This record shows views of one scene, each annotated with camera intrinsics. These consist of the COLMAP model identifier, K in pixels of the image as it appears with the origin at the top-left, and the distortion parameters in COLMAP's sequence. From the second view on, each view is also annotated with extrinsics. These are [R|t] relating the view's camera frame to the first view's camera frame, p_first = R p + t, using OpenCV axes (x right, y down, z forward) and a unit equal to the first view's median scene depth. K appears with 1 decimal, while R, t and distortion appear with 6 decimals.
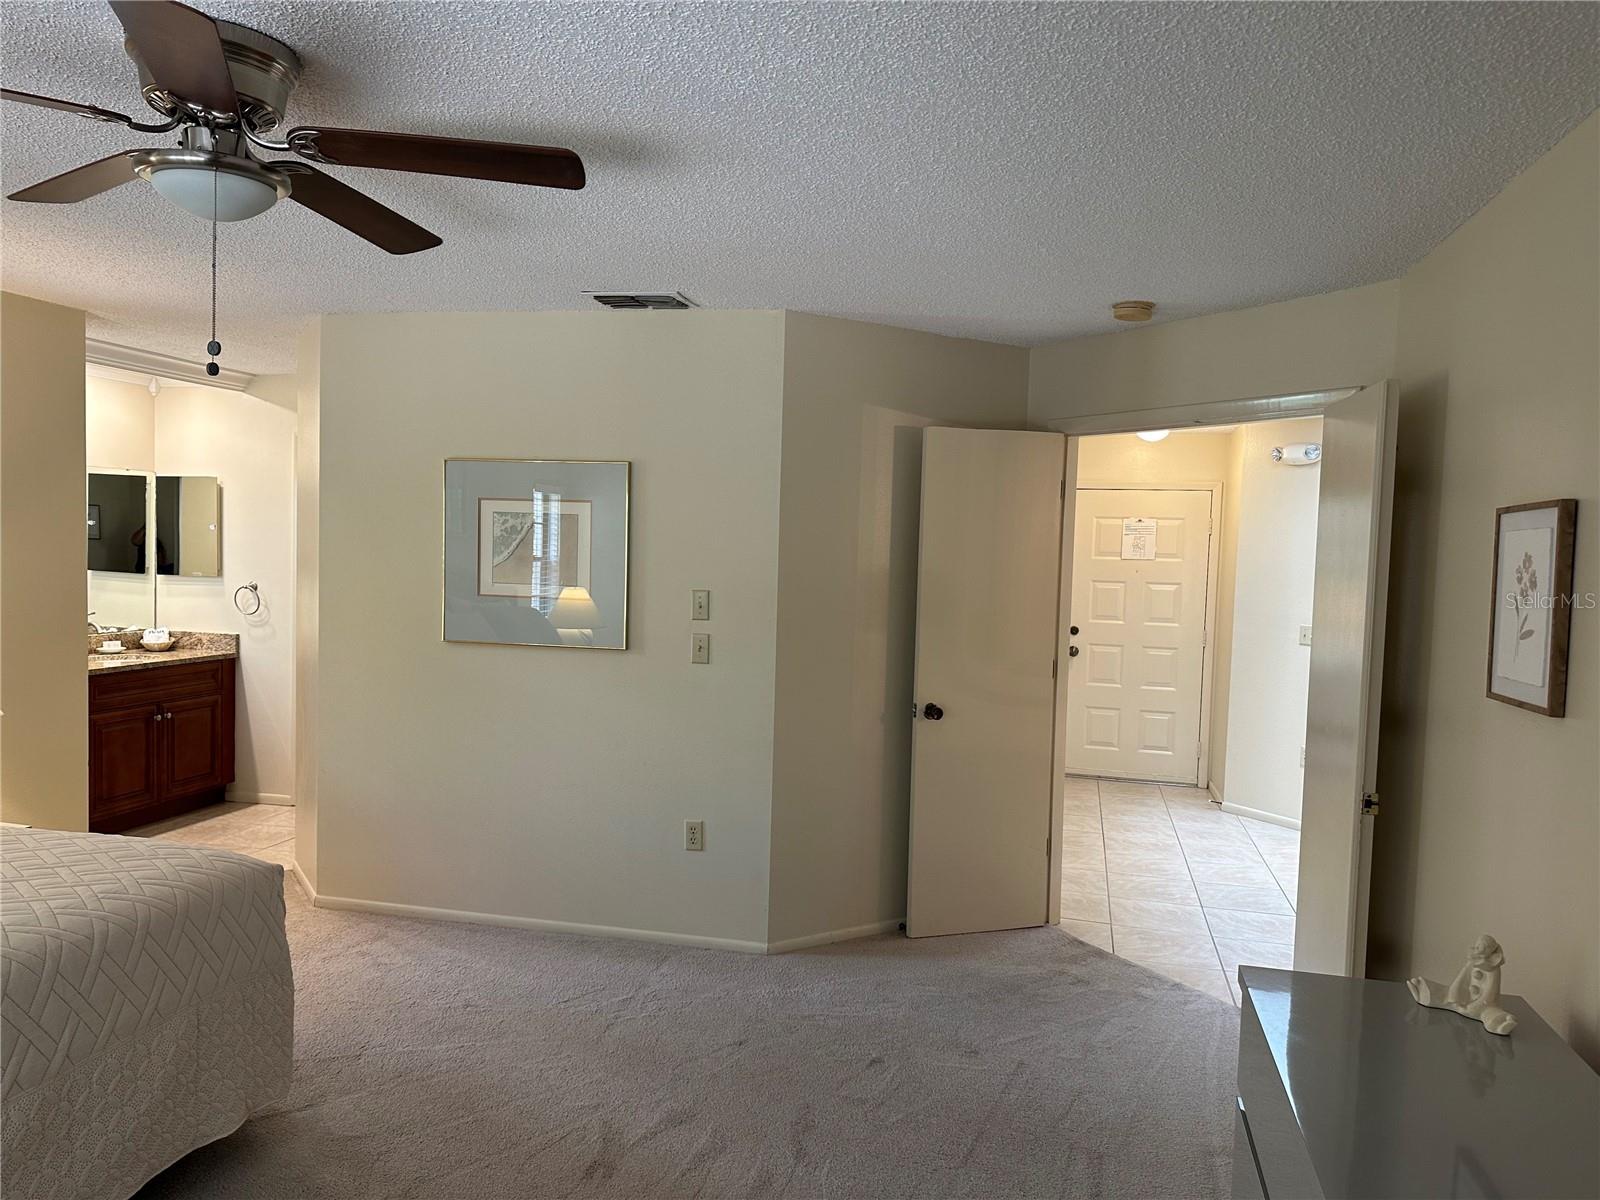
lens RADIAL K [[1075.5, 0, 801.5], [0, 1075.5, 606.1], [0, 0, 1]] dist [0.075198, -0.133538]
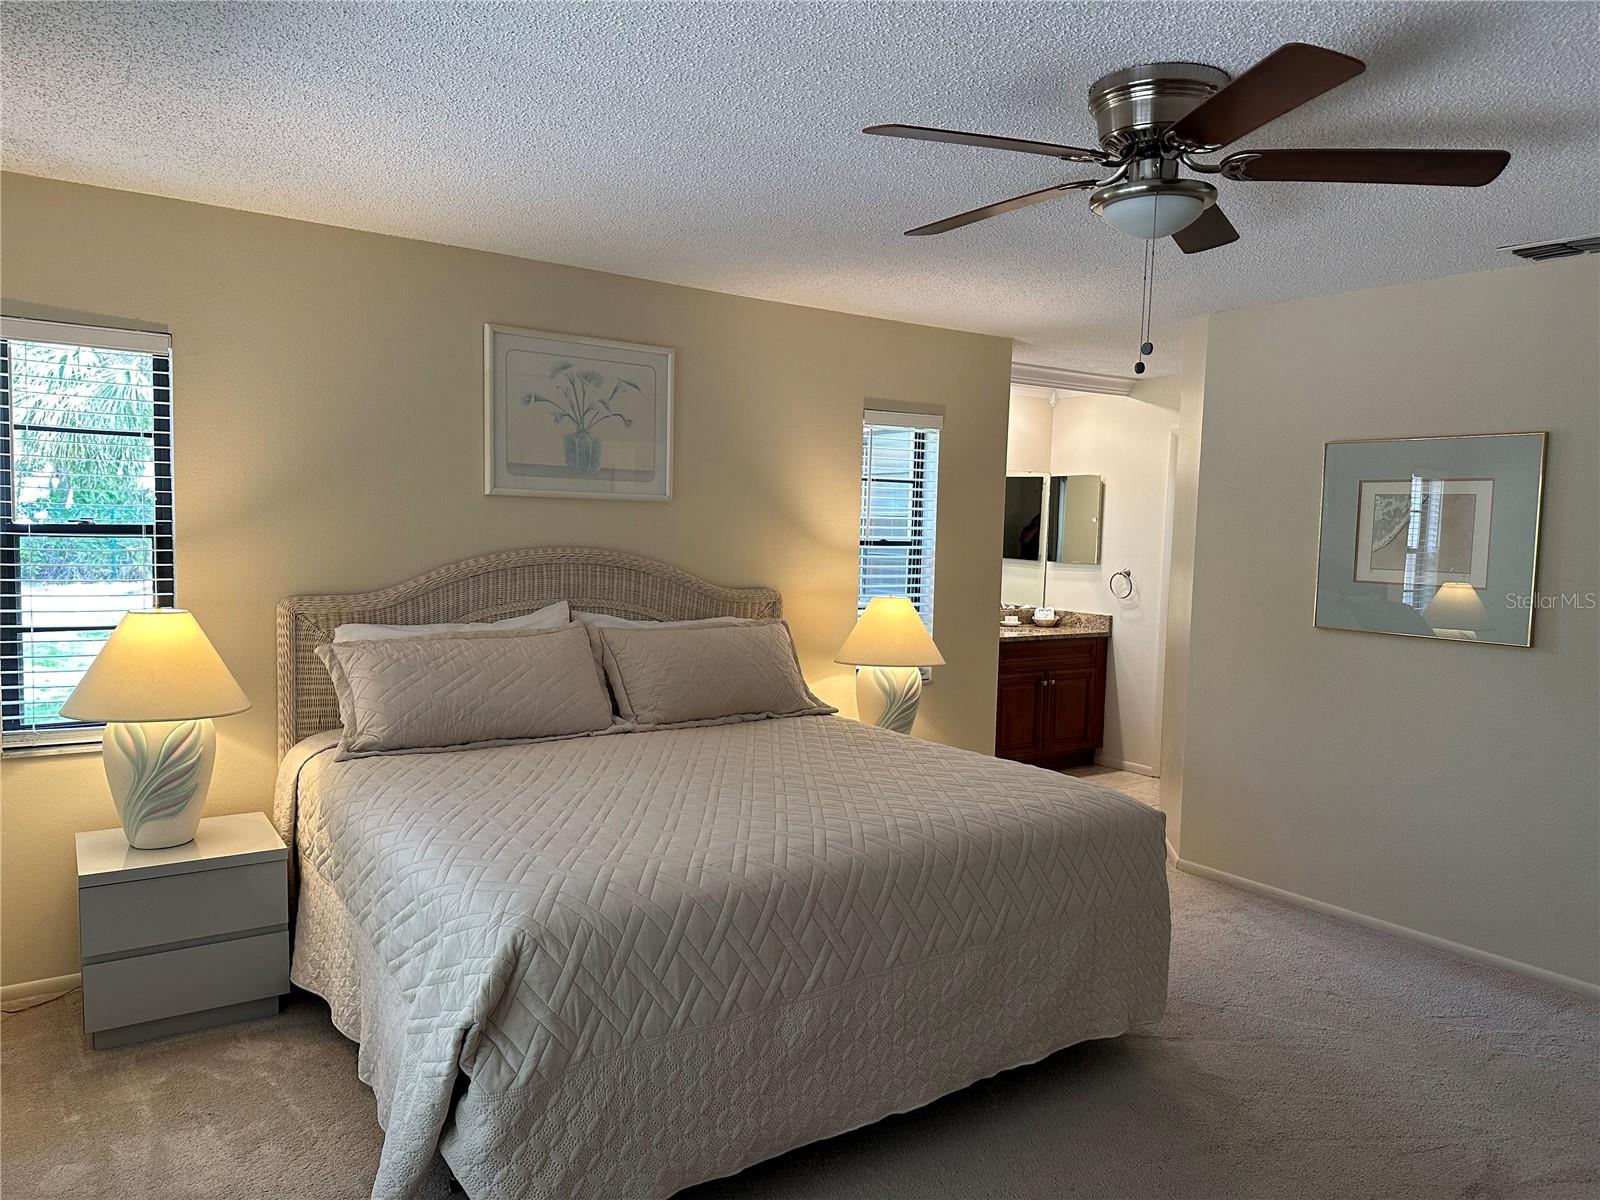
lens RADIAL K [[1075.5, 0, 801.5], [0, 1075.5, 606.1], [0, 0, 1]] dist [0.075198, -0.133538]
pose [[0.736431, 0.039214, -0.675375, -0.004915], [-0.037335, 0.999153, 0.017303, 0.009922], [0.675481, 0.012472, 0.737272, -0.034092]]
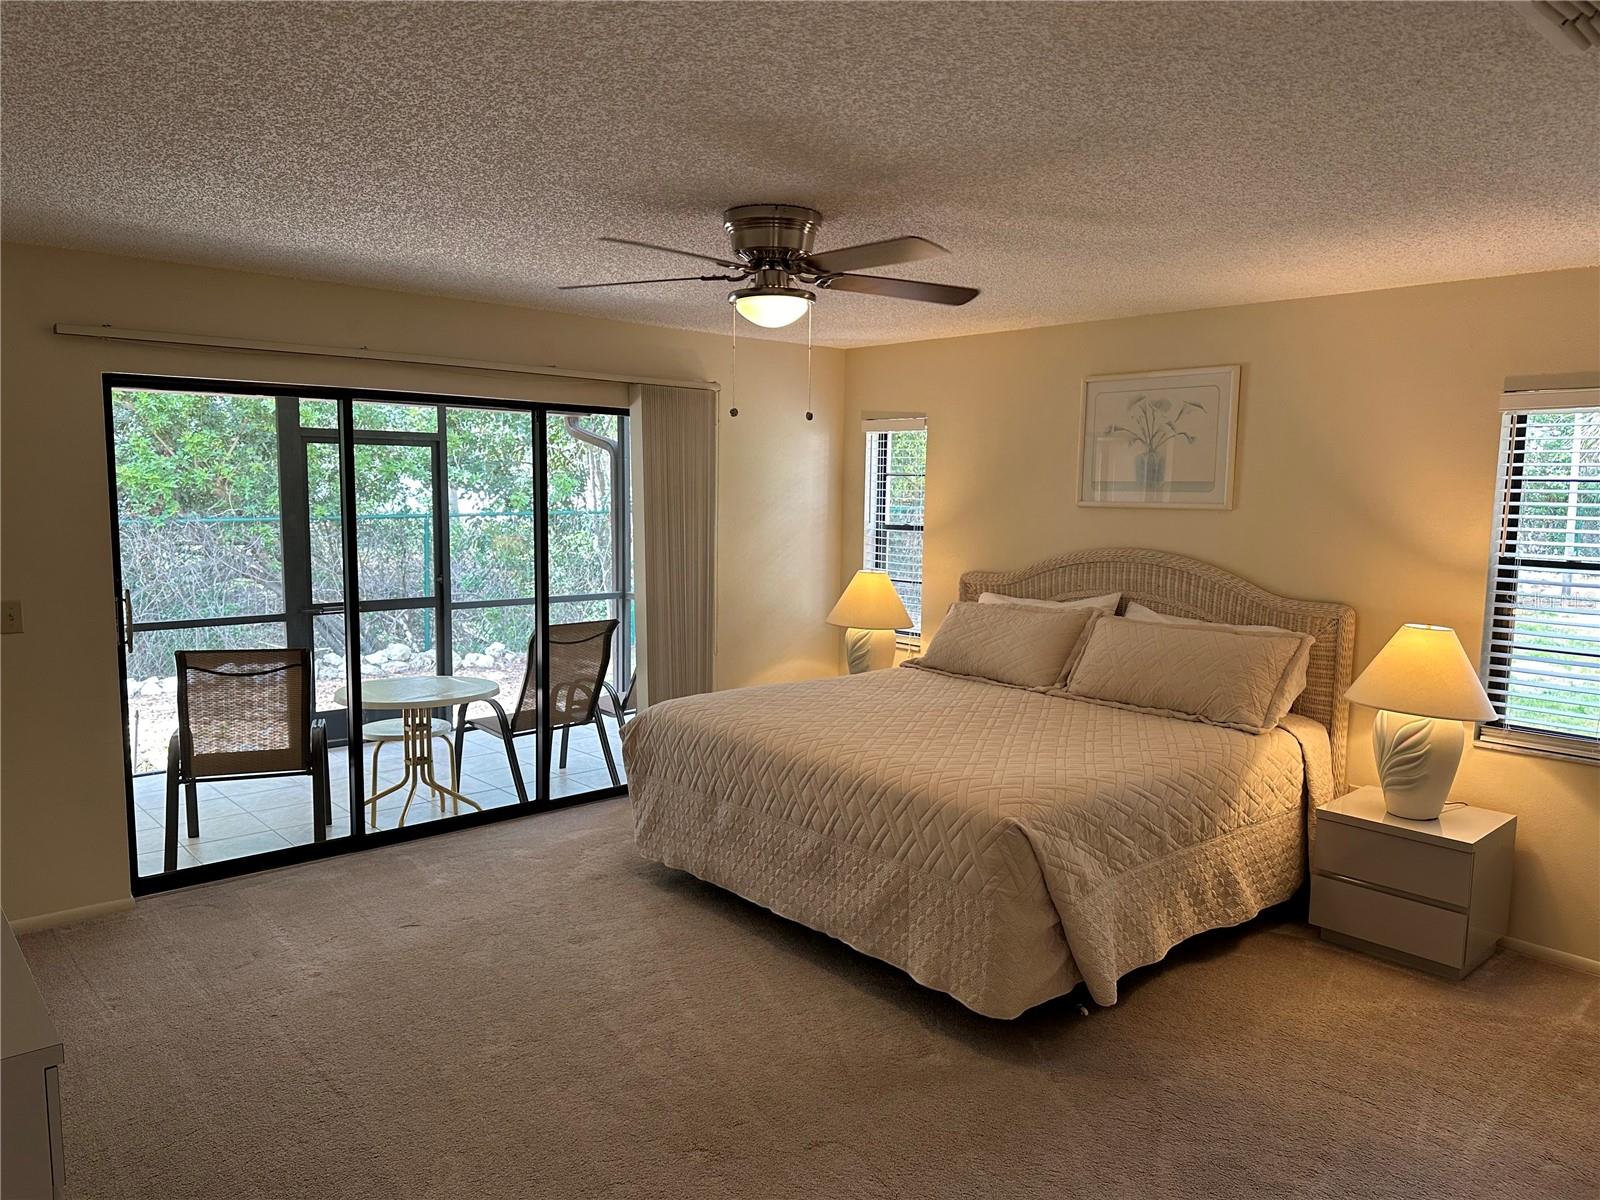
lens RADIAL K [[1123.2, 0, 800.4], [0, 1123.2, 603.8], [0, 0, 1]] dist [0.085354, -0.116029]
pose [[-0.602867, 0.046073, -0.796510, 0.295512], [-0.070860, 0.991294, 0.110974, -0.053071], [0.794689, 0.123343, -0.594354, 0.772468]]
